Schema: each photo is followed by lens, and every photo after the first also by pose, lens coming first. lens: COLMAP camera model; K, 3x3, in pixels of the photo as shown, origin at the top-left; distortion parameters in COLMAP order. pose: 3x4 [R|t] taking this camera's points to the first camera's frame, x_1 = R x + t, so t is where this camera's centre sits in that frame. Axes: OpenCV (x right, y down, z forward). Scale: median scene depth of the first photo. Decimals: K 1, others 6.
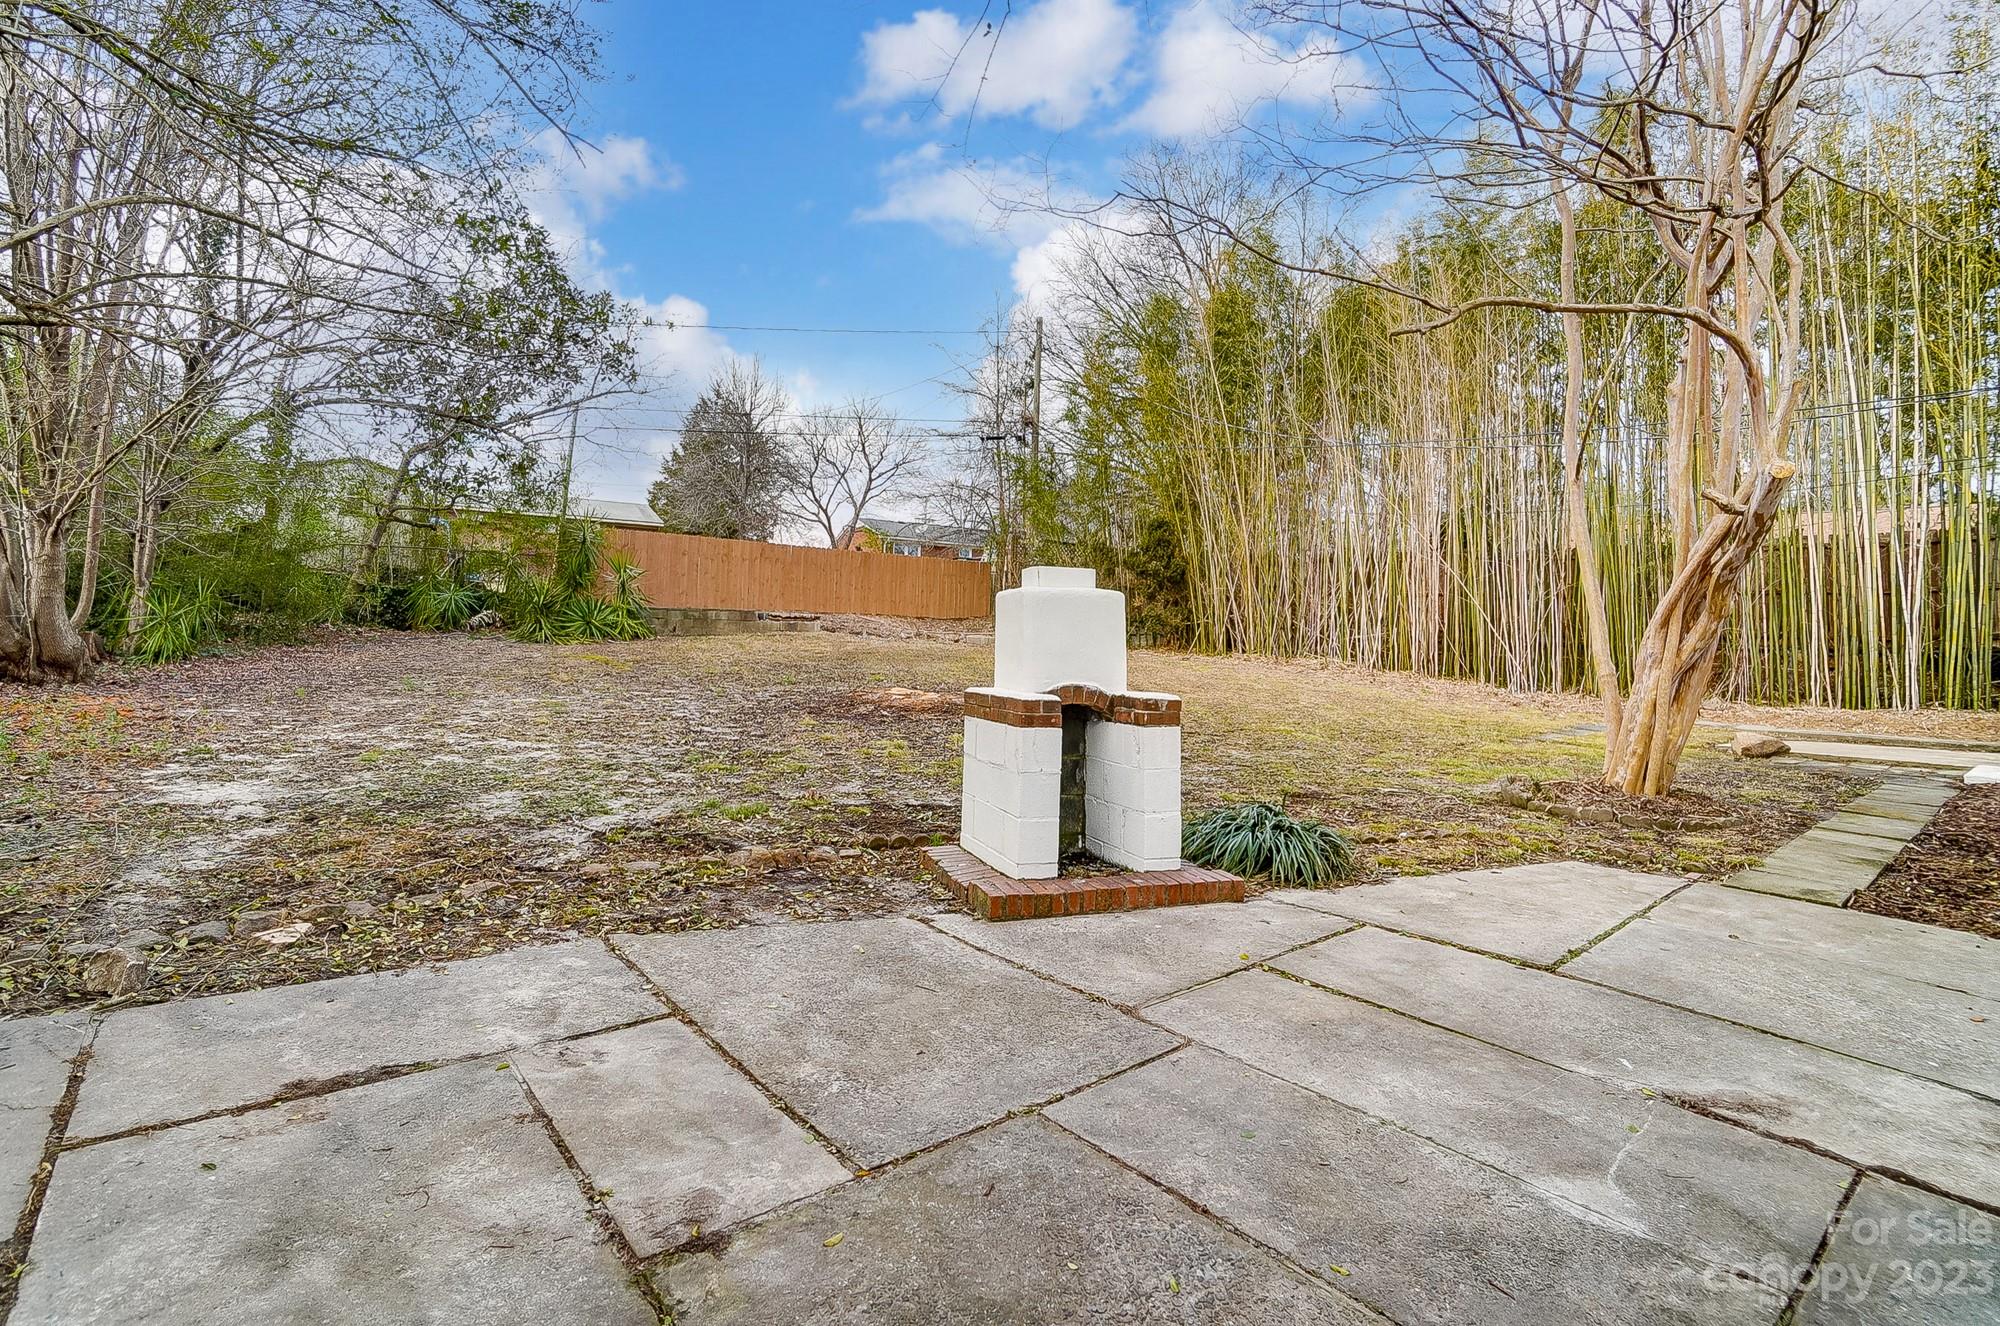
lens RADIAL K [[872.5, 0, 1000.4], [0, 872.5, 672.2], [0, 0, 1]] dist [-0.037250, 0.000173]
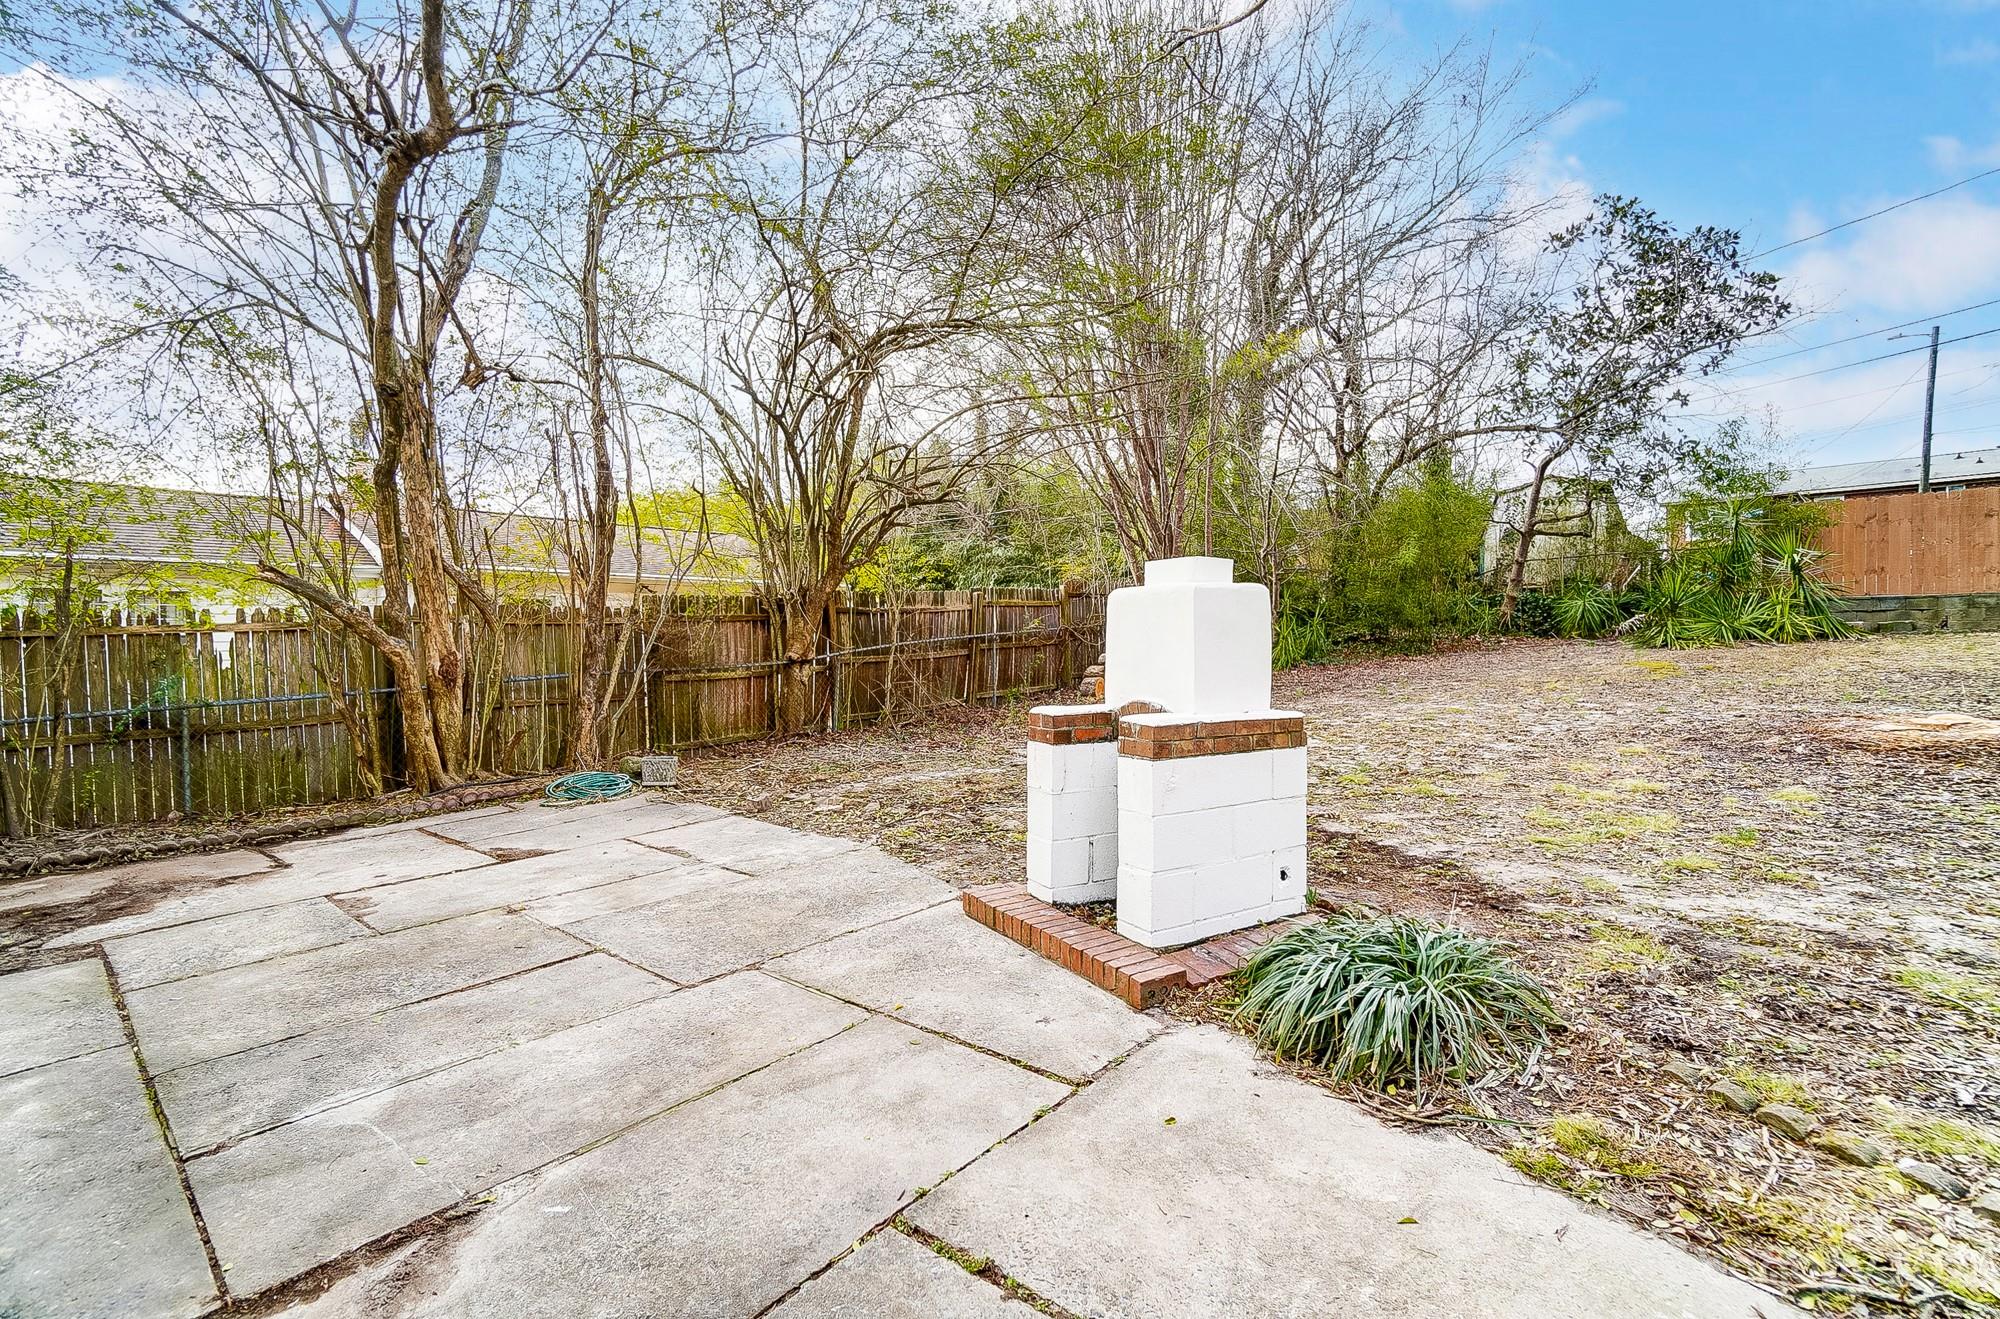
lens RADIAL K [[872.5, 0, 1000.4], [0, 872.5, 668.7], [0, 0, 1]] dist [-0.037250, 0.000173]
pose [[0.208308, -0.004825, -0.978051, 1.435772], [-0.009038, 0.999936, -0.006858, -0.007970], [0.978021, 0.010268, 0.208251, 1.134709]]
